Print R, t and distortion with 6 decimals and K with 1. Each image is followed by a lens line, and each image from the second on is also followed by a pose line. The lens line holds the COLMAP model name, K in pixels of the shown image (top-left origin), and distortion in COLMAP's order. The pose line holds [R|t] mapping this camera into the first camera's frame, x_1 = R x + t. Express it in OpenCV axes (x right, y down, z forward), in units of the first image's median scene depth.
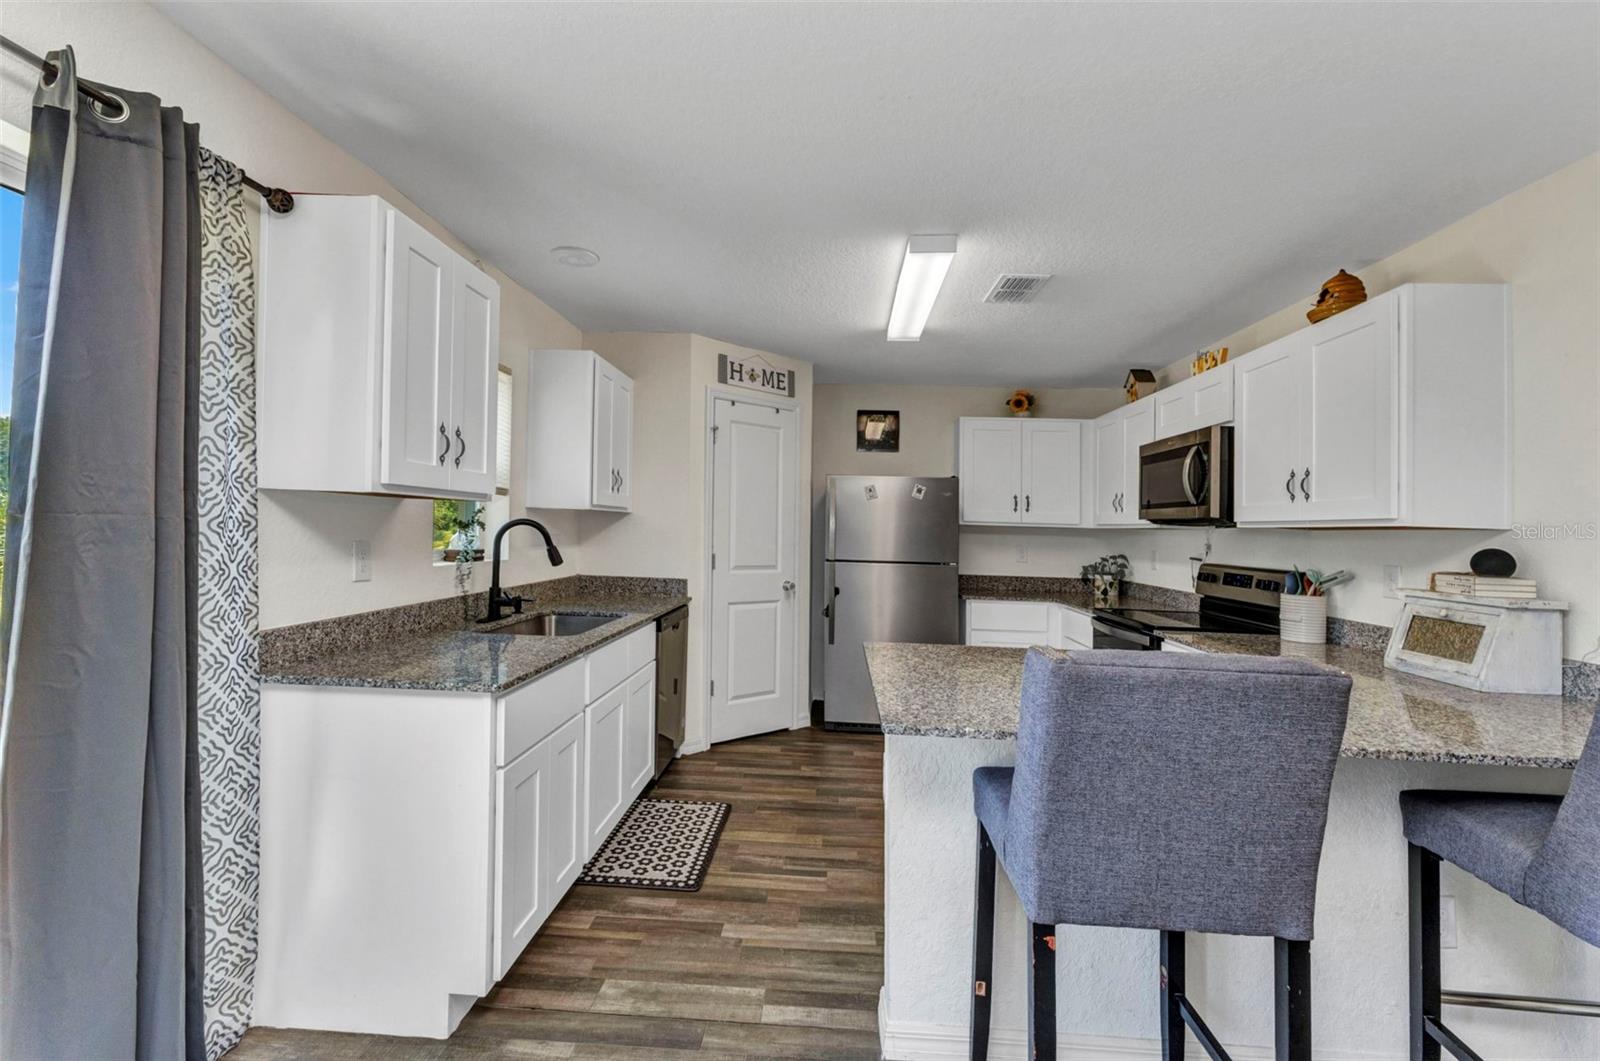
lens RADIAL K [[708.0, 0, 779.0], [0, 708.0, 508.4], [0, 0, 1]] dist [0.000315, -0.000482]
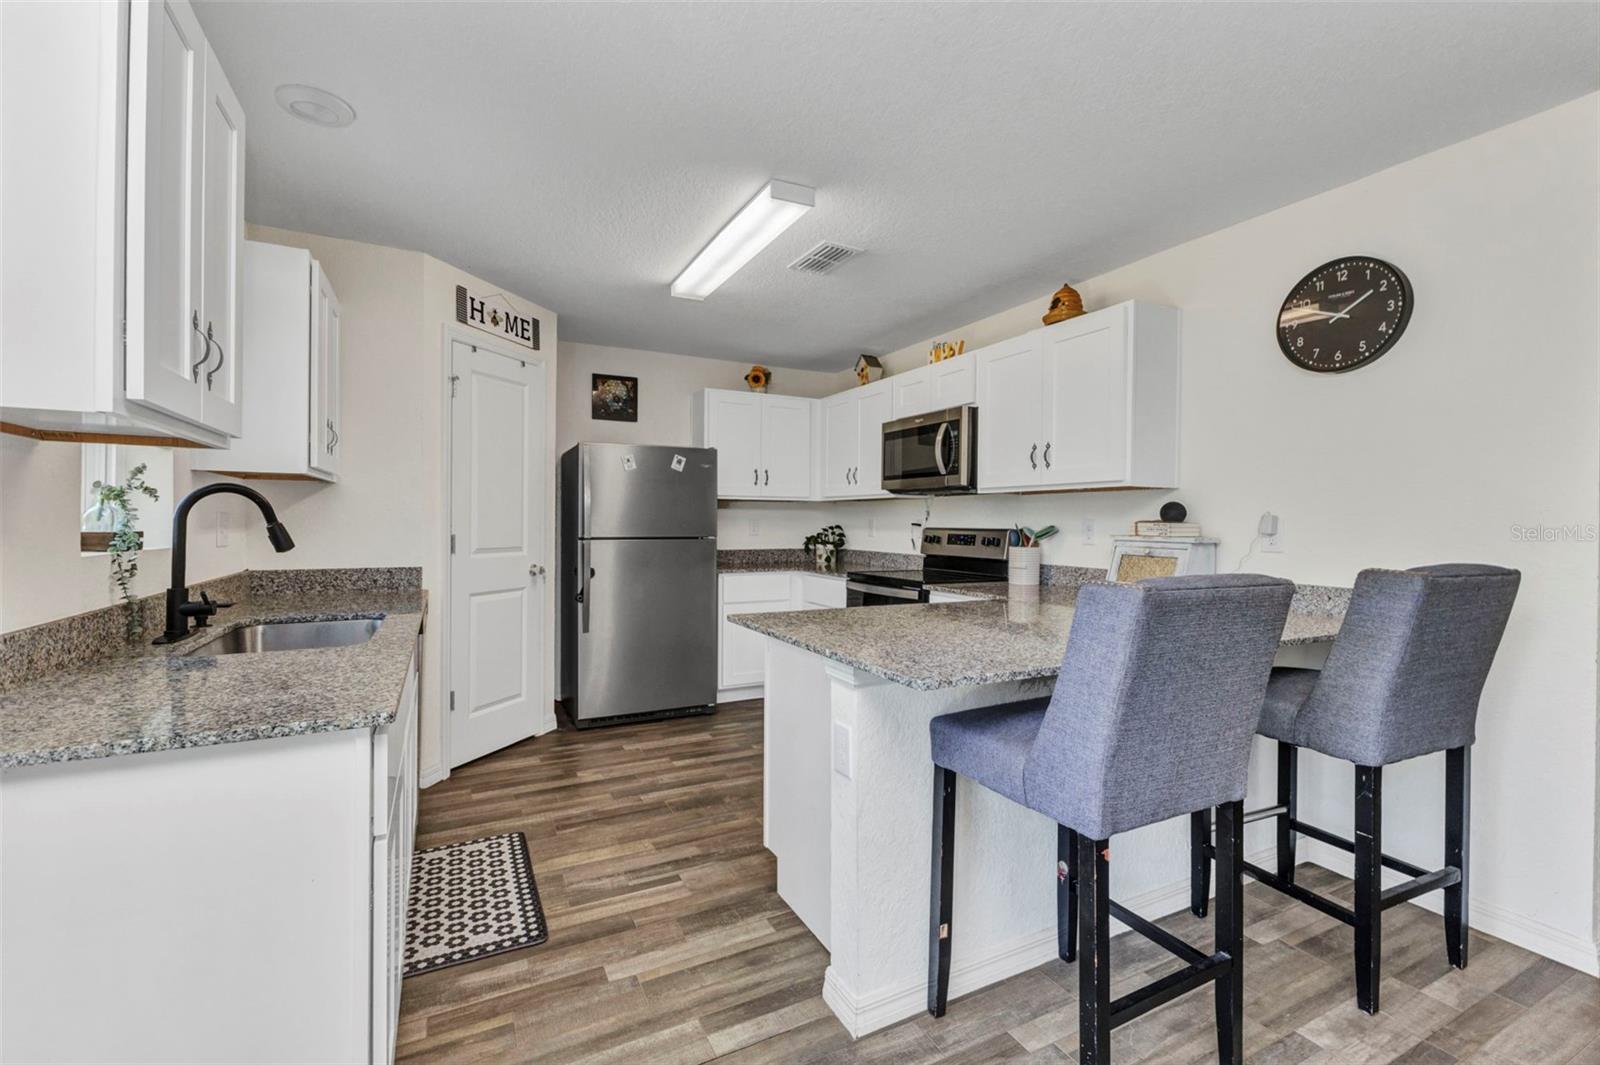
lens RADIAL K [[717.6, 0, 803.0], [0, 717.6, 510.8], [0, 0, 1]] dist [0.003918, 0.000369]
pose [[0.856213, -0.017559, 0.516325, -0.217710], [0.005268, 0.999667, 0.025260, 0.023387], [-0.516597, -0.018908, 0.856020, 0.120575]]
